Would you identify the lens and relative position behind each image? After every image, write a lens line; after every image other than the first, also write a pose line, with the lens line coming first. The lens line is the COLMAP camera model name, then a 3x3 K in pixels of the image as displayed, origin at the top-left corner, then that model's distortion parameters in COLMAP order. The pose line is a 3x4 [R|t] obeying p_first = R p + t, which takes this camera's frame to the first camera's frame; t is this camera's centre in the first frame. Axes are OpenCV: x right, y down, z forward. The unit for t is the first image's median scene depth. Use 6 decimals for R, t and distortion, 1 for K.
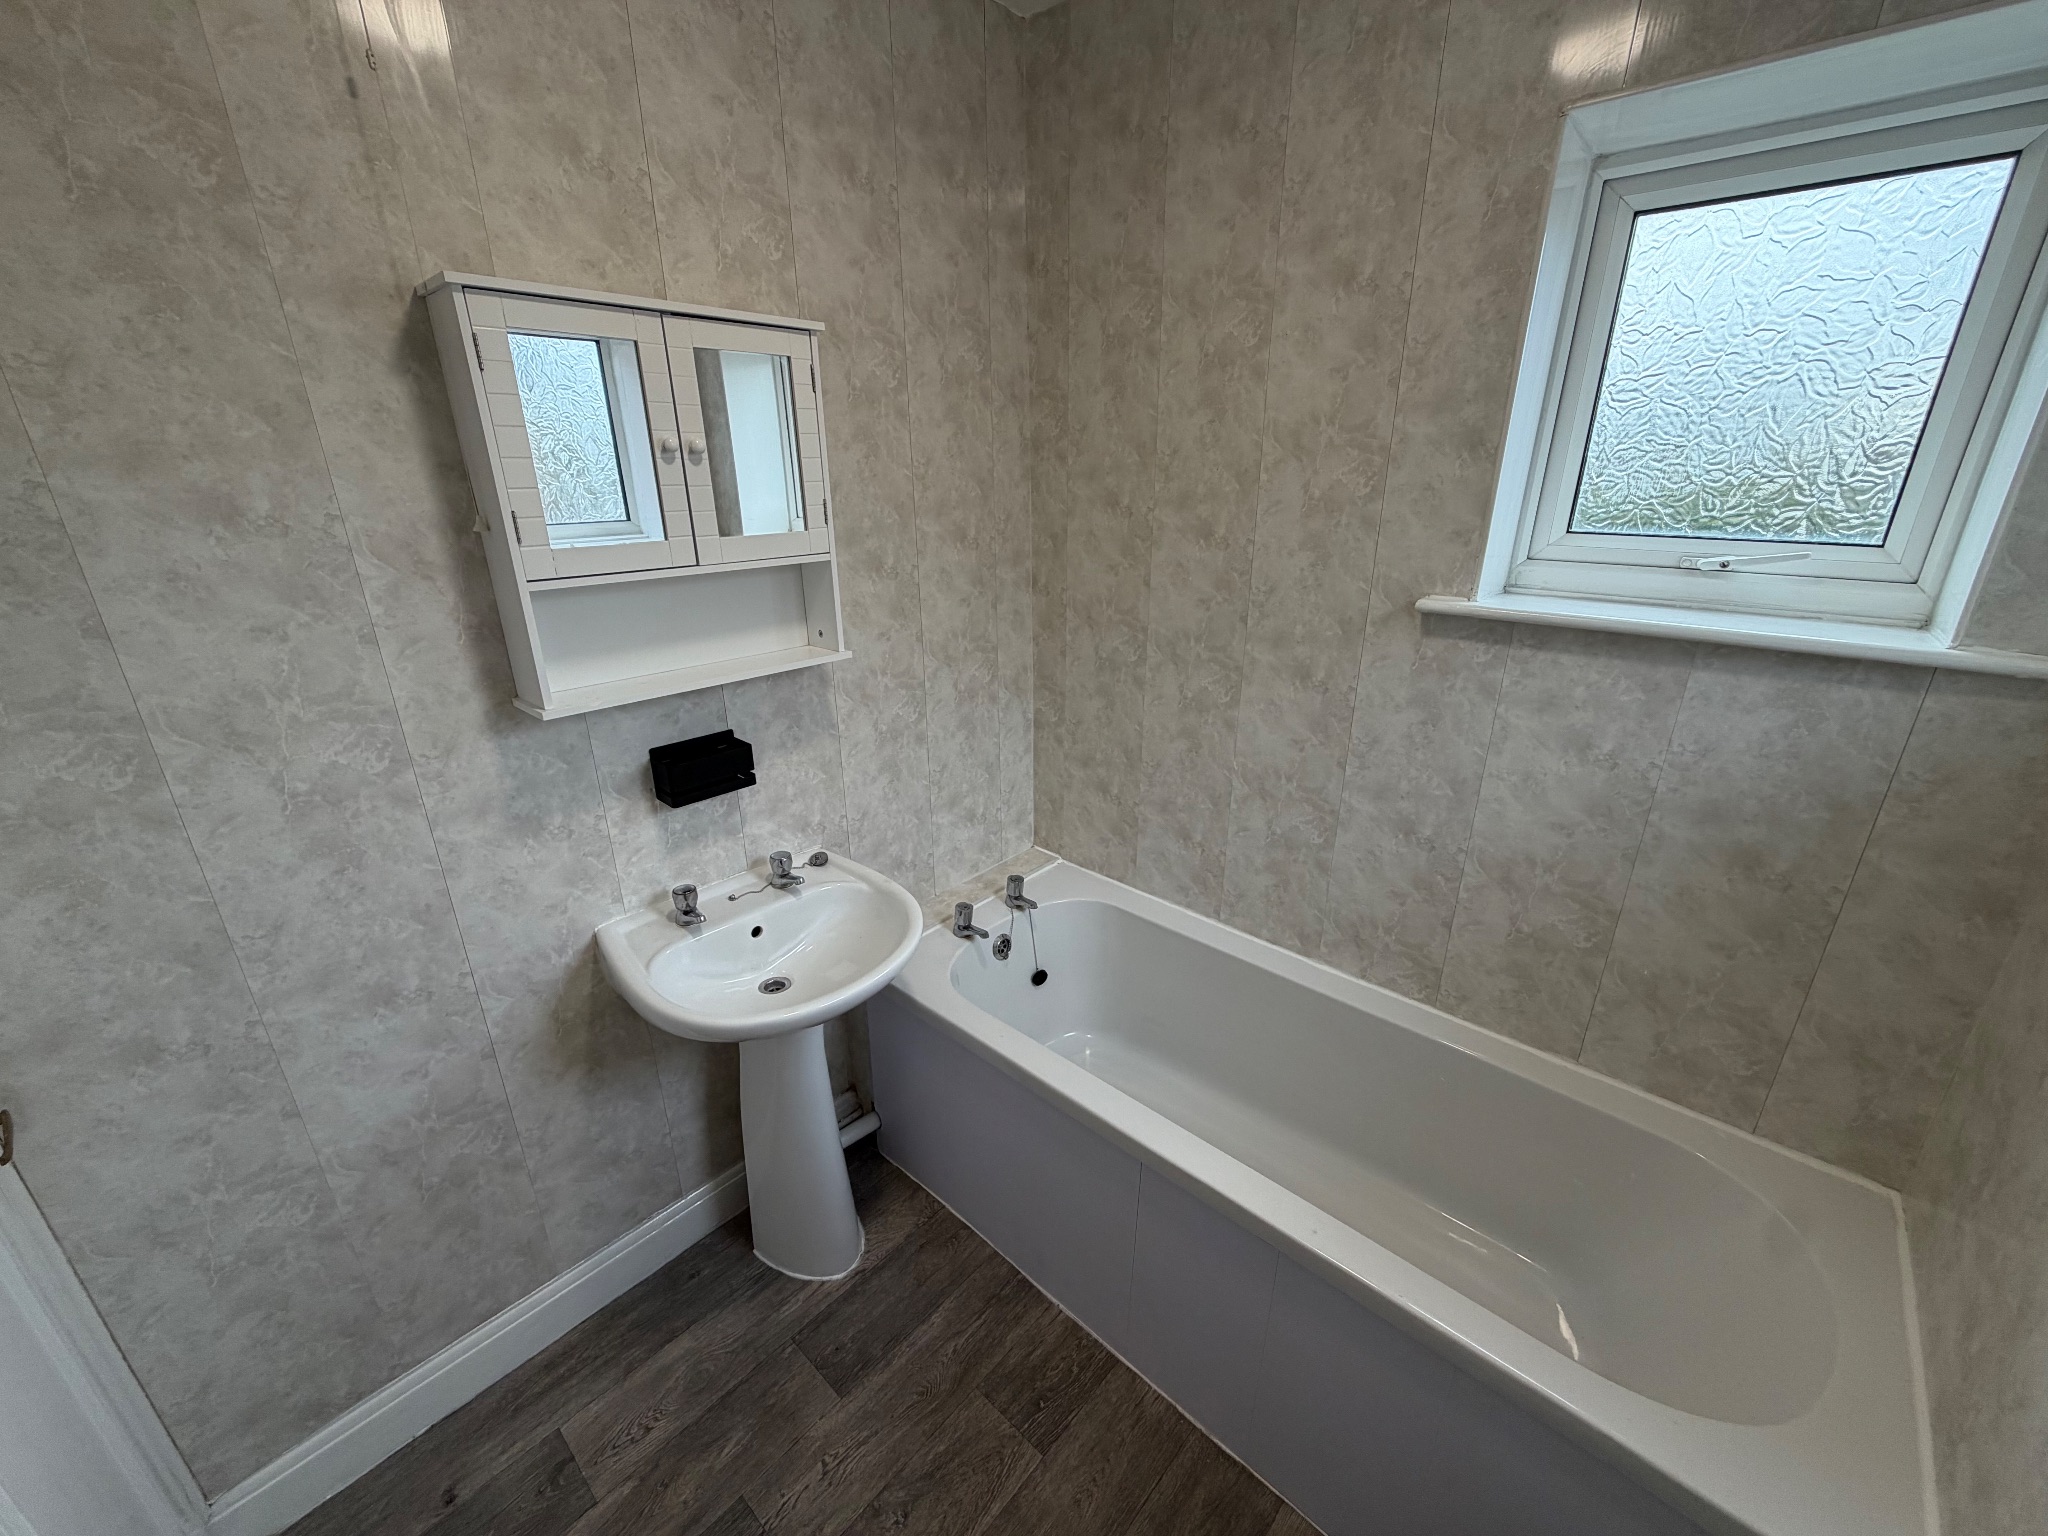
lens RADIAL K [[812.8, 0, 1021.9], [0, 812.8, 764.1], [0, 0, 1]] dist [-0.001248, 0.000235]
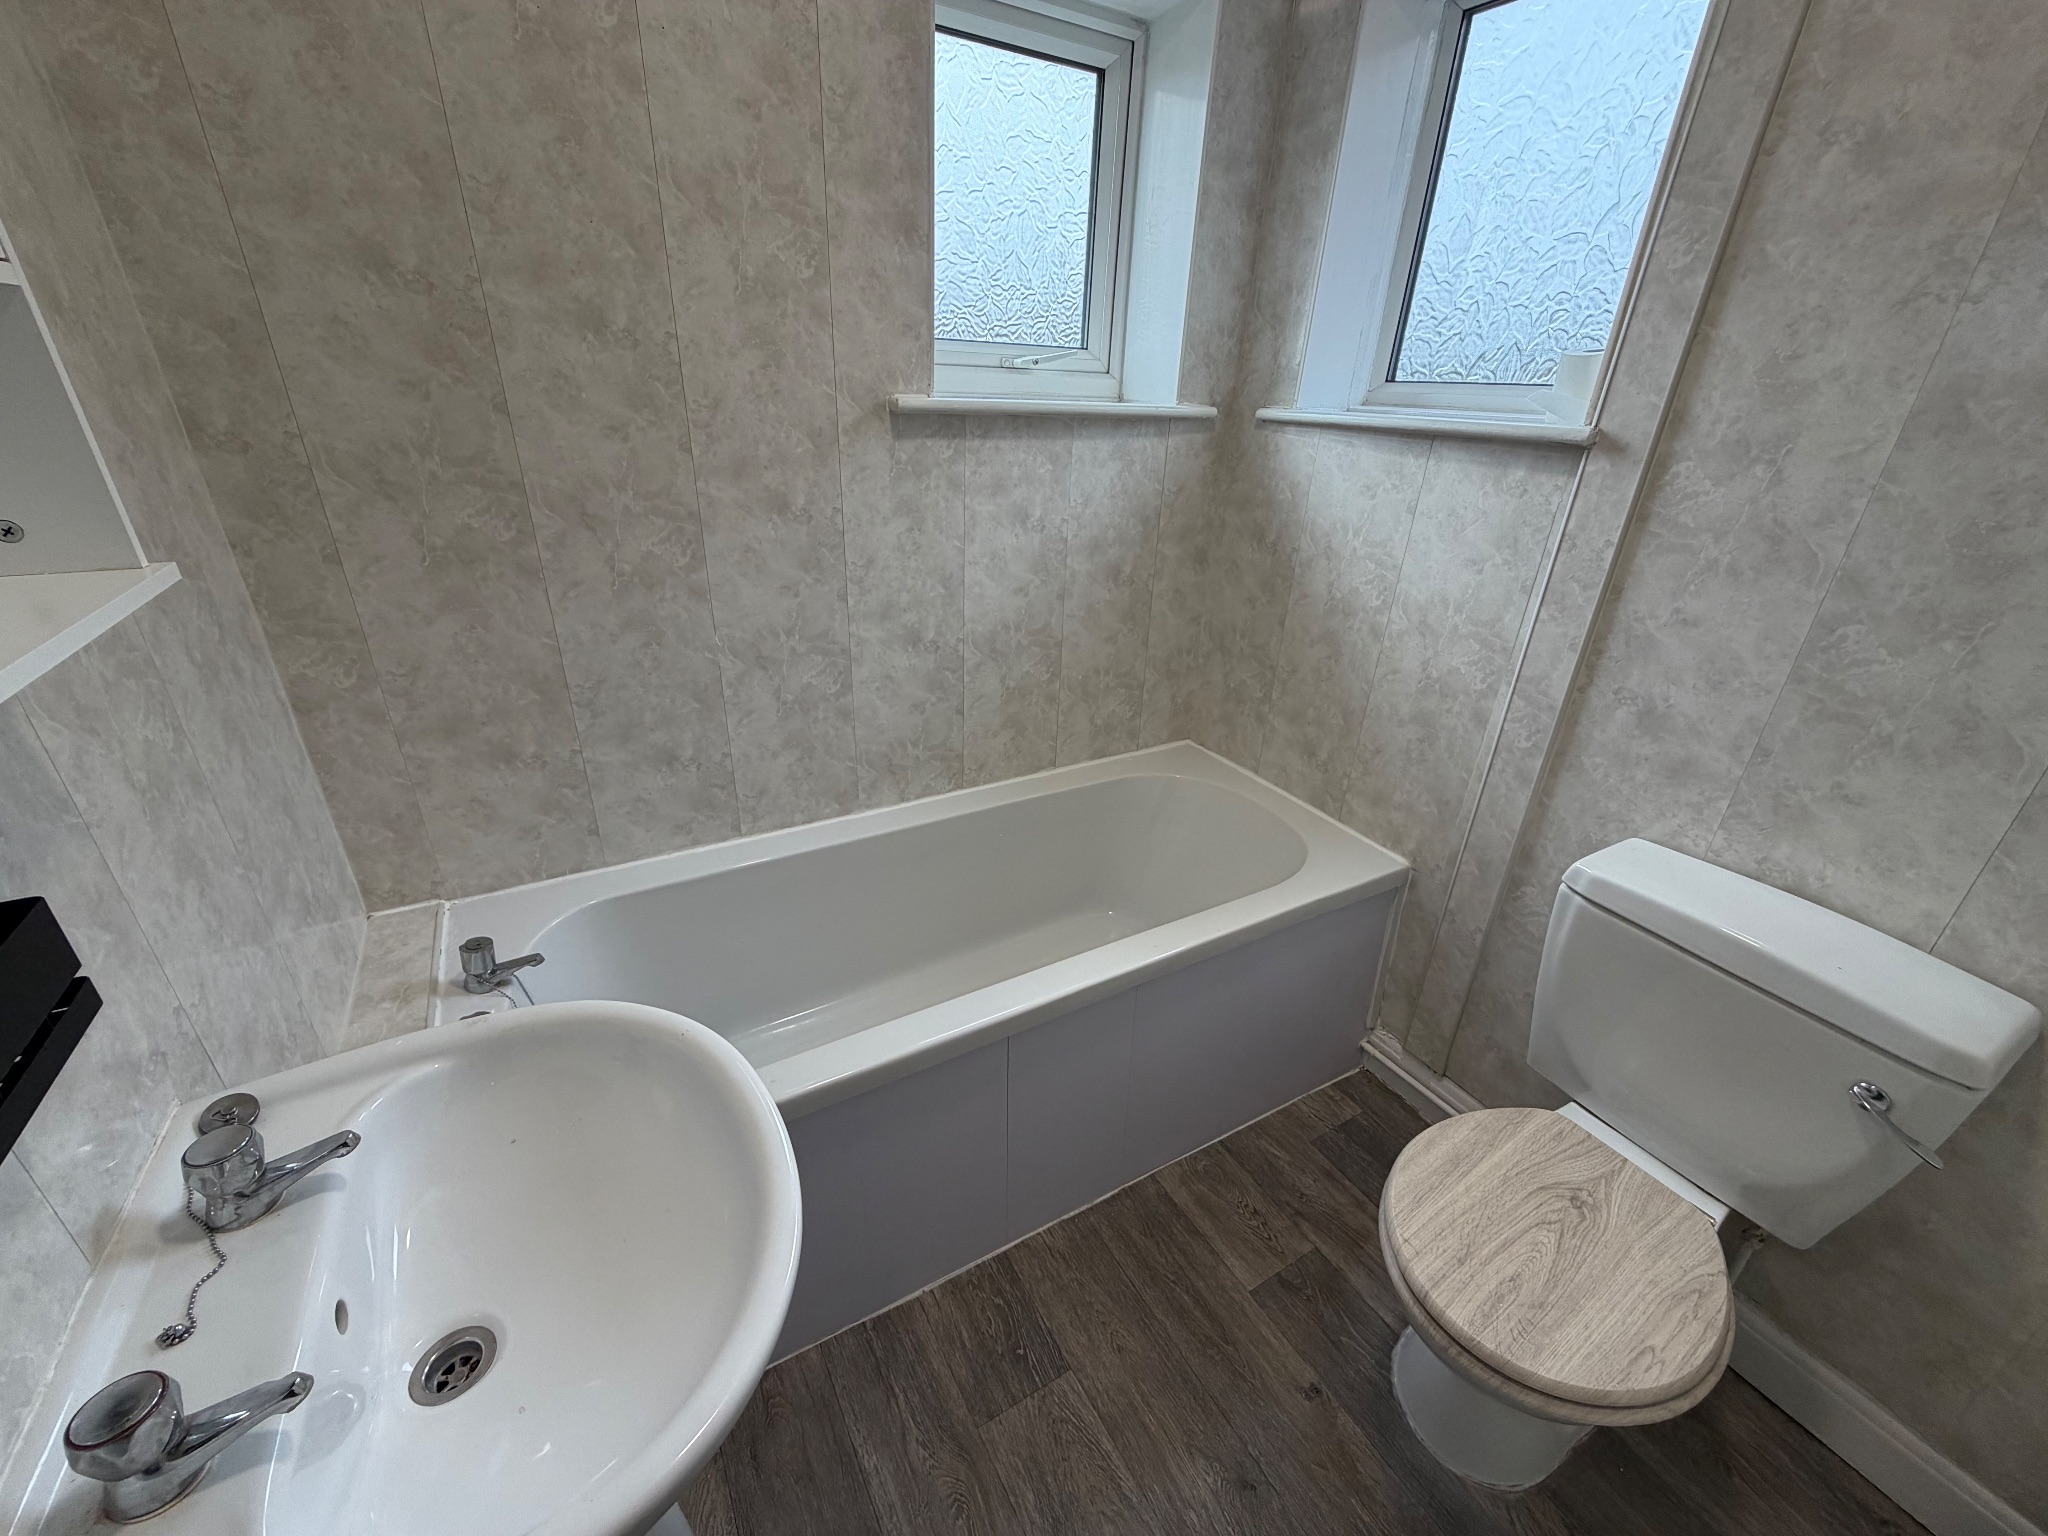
lens RADIAL K [[812.8, 0, 1021.9], [0, 812.8, 764.1], [0, 0, 1]] dist [-0.001248, 0.000235]
pose [[0.304818, -0.391173, 0.868372, -0.461236], [0.295786, 0.905558, 0.304096, -0.052362], [-0.905316, 0.164159, 0.391734, 0.517118]]
